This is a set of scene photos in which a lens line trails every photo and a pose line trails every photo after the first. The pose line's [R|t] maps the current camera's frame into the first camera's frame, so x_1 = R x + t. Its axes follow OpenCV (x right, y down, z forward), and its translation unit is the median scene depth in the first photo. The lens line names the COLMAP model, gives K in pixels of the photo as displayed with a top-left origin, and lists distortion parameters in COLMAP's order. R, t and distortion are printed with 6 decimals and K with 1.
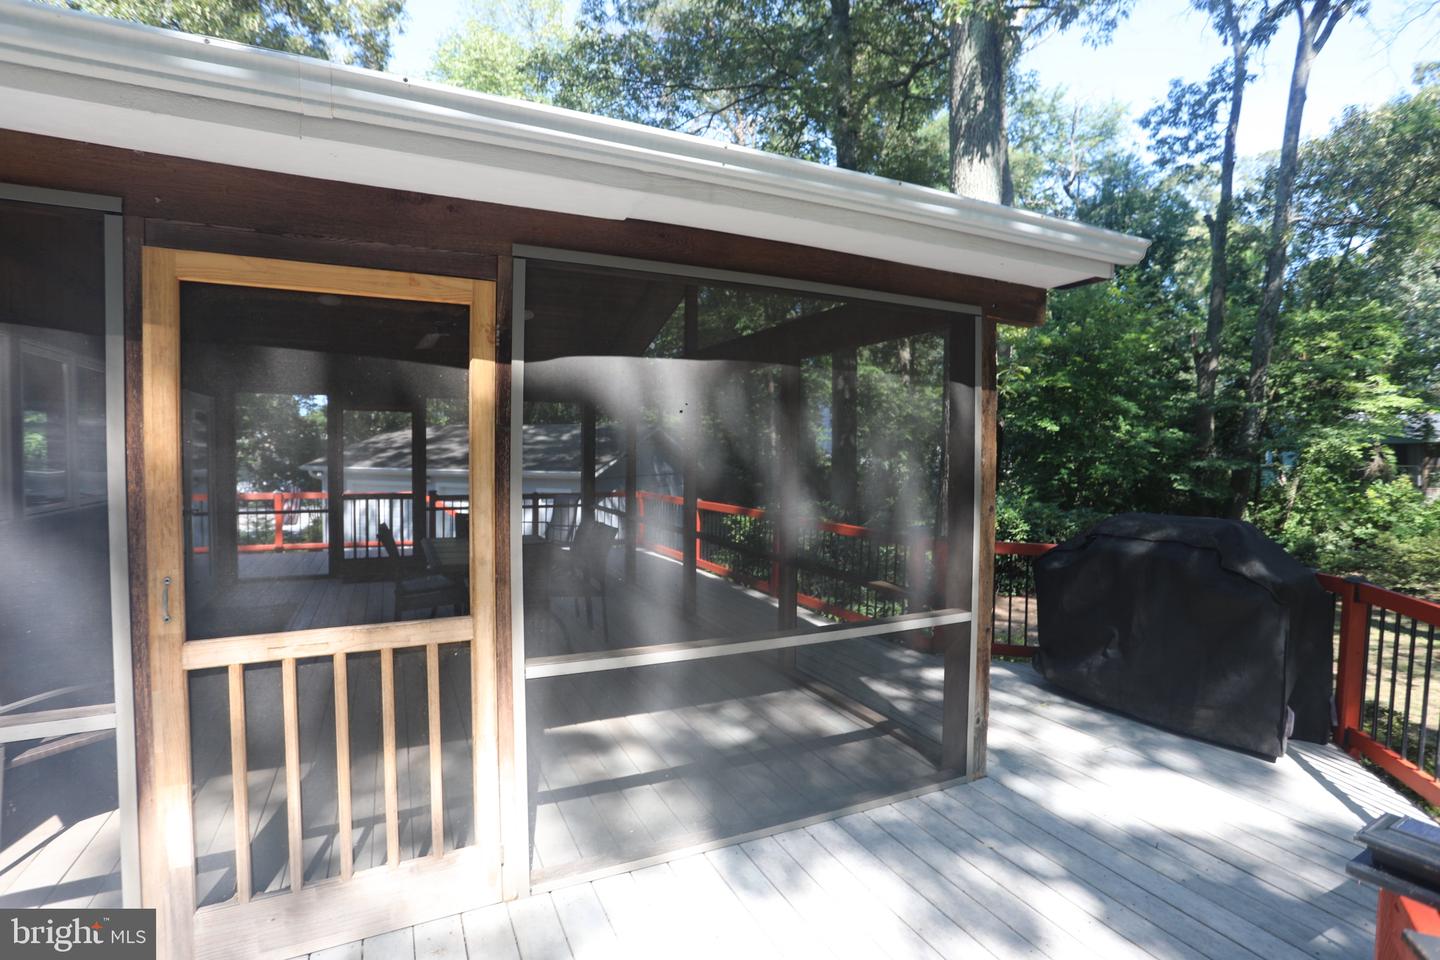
lens RADIAL K [[687.9, 0, 715.4], [0, 687.9, 474.3], [0, 0, 1]] dist [-0.055330, 0.020596]
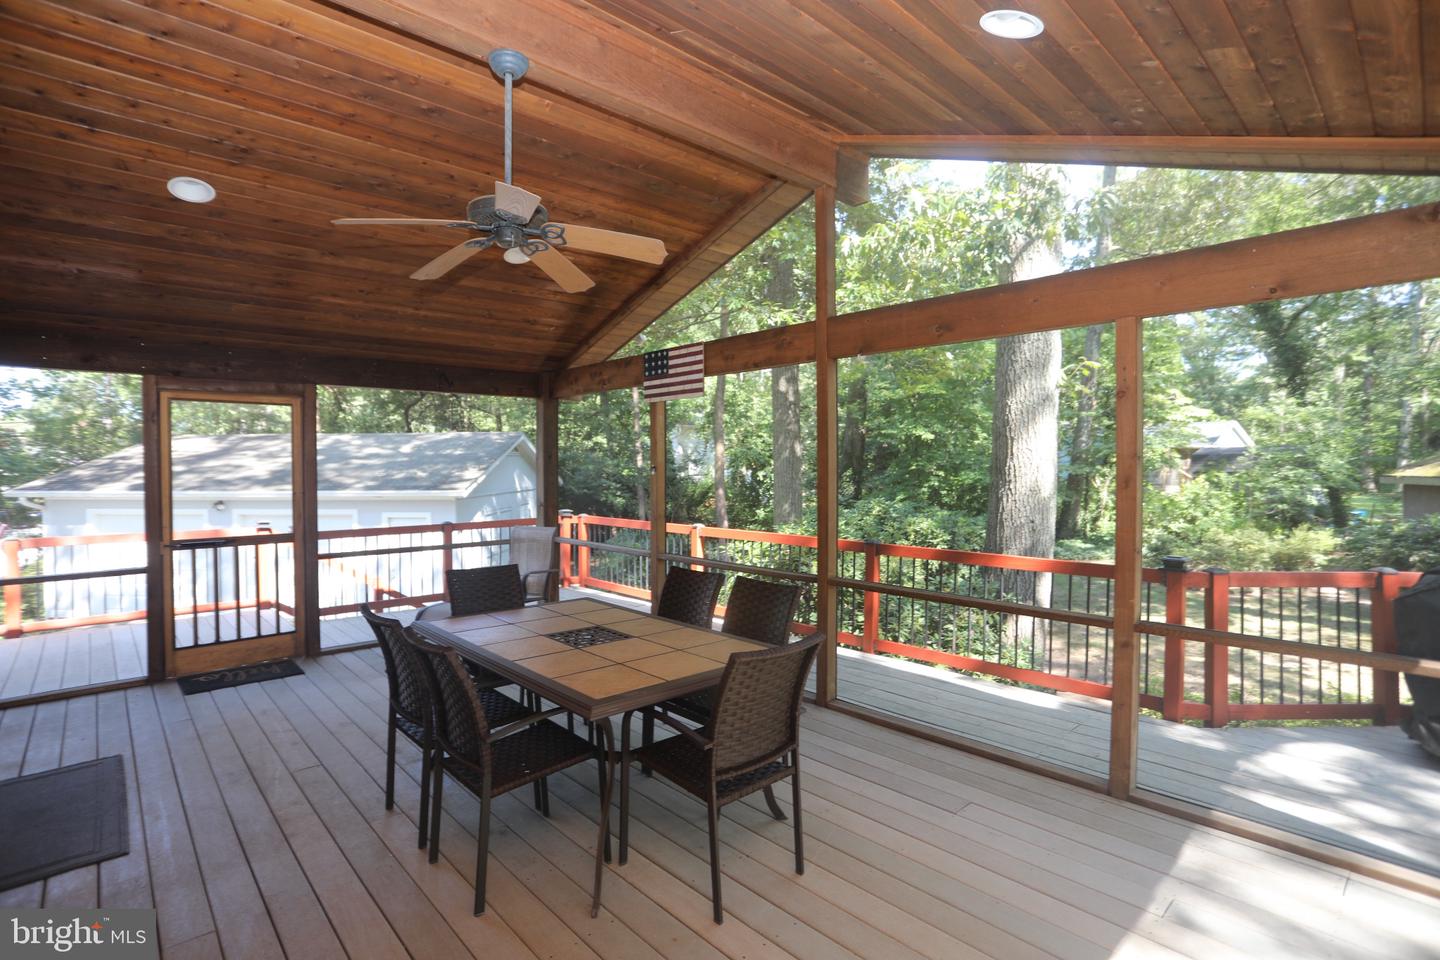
lens RADIAL K [[687.9, 0, 715.4], [0, 687.9, 474.3], [0, 0, 1]] dist [-0.055330, 0.020596]
pose [[0.954276, -0.018124, 0.298378, -0.121821], [0.024202, 0.999568, -0.016688, -0.002408], [-0.297946, 0.023146, 0.954302, 0.144724]]
